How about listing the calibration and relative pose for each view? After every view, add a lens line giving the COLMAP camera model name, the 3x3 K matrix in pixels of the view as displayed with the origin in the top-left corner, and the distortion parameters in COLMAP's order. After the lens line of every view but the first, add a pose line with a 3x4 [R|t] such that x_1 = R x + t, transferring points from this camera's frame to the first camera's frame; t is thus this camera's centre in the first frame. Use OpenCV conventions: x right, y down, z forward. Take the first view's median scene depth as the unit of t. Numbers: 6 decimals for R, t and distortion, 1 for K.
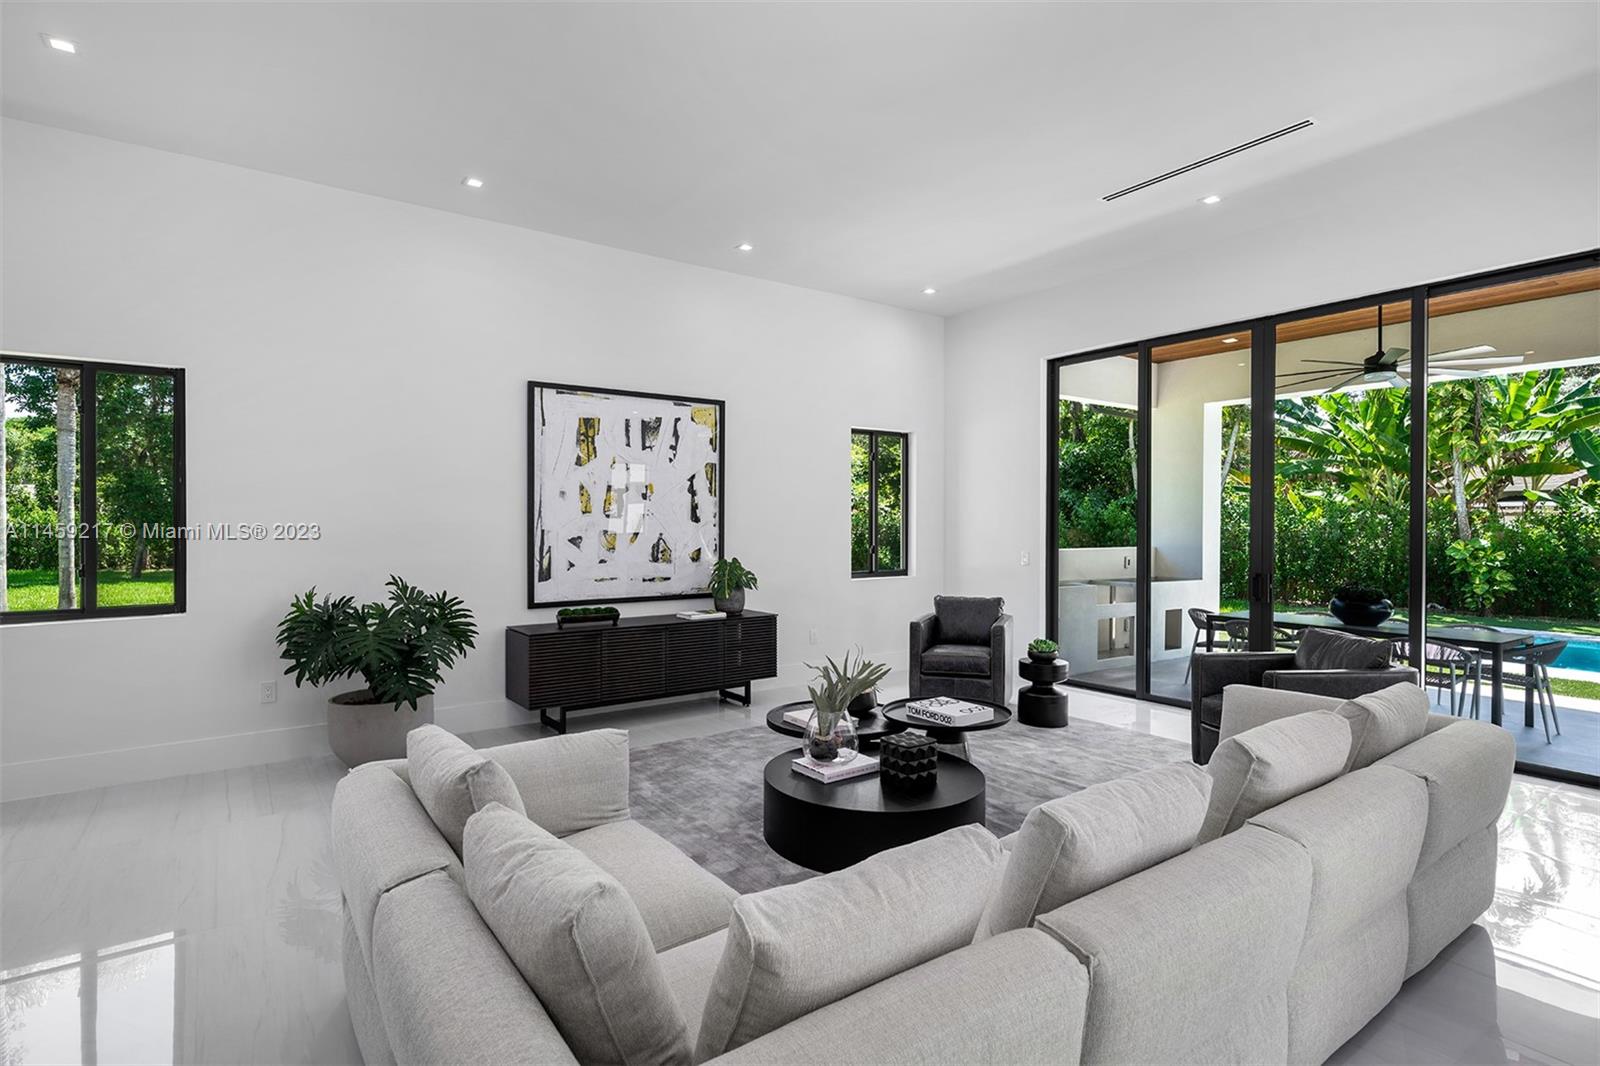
lens RADIAL K [[799.2, 0, 772.7], [0, 799.2, 538.1], [0, 0, 1]] dist [-0.000214, -0.000083]
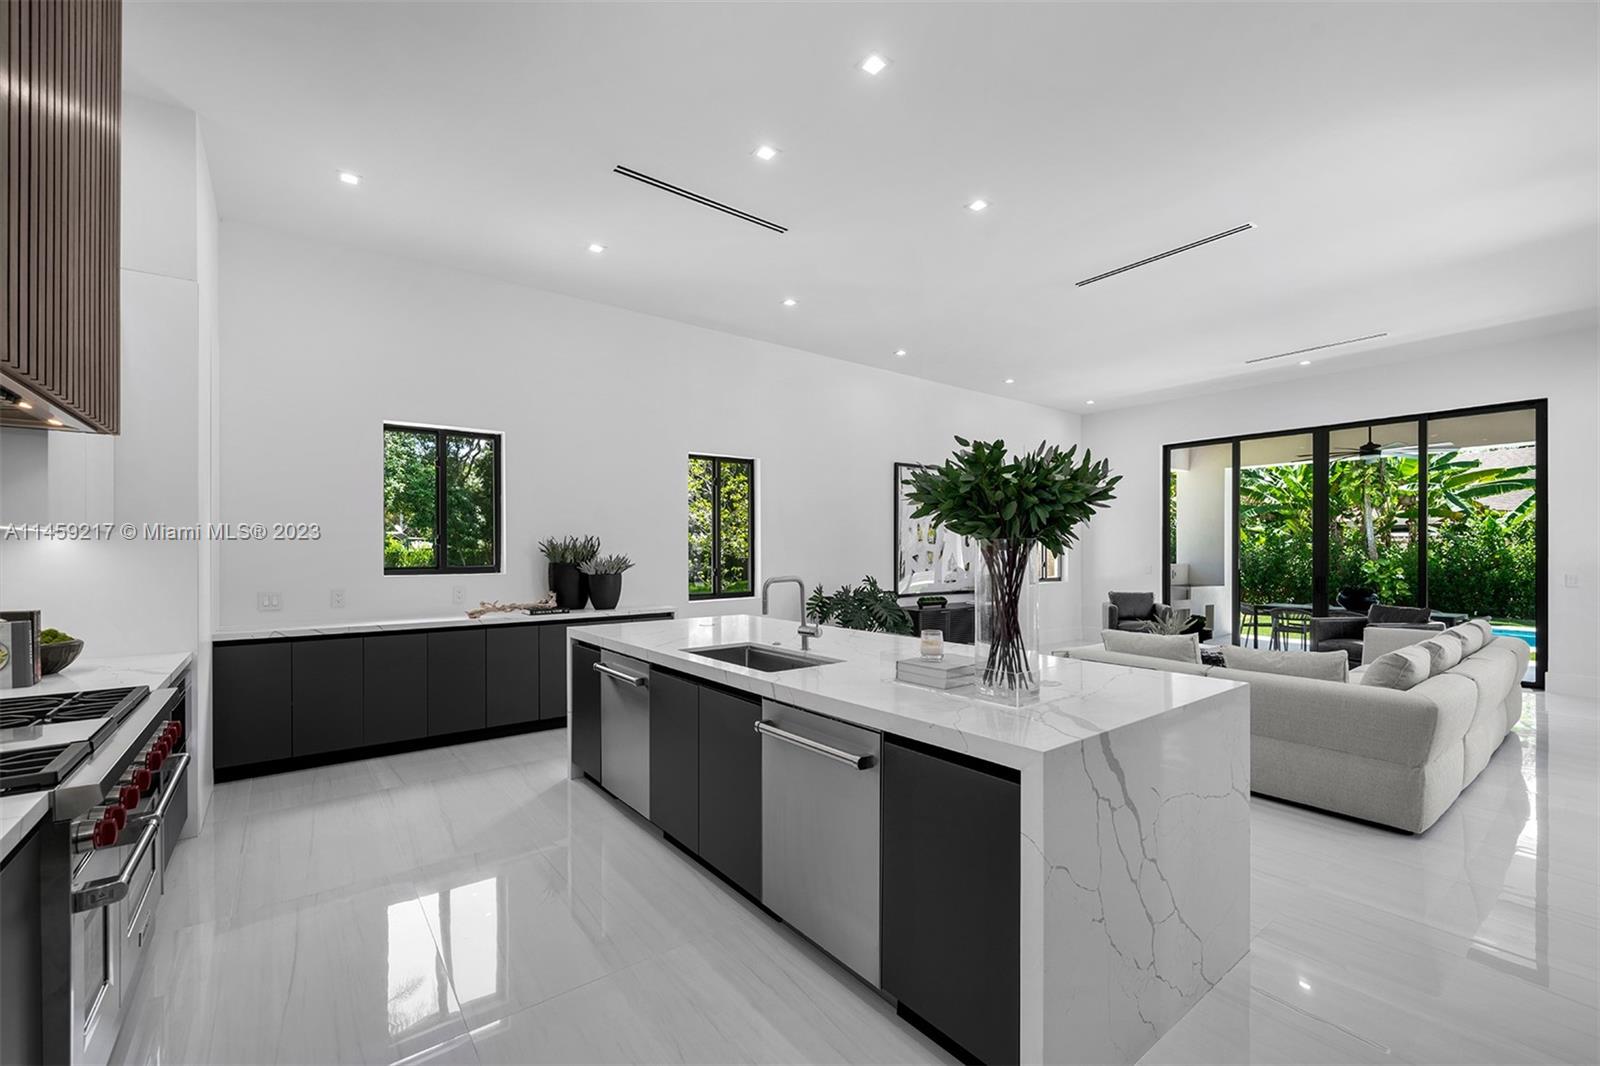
lens RADIAL K [[649.3, 0, 790.4], [0, 649.3, 552.5], [0, 0, 1]] dist [0.001002, -0.000007]
pose [[0.999580, -0.000012, 0.028978, -0.220234], [0.000411, 0.999905, -0.013762, 0.004735], [-0.028975, 0.013768, 0.999485, -0.138593]]
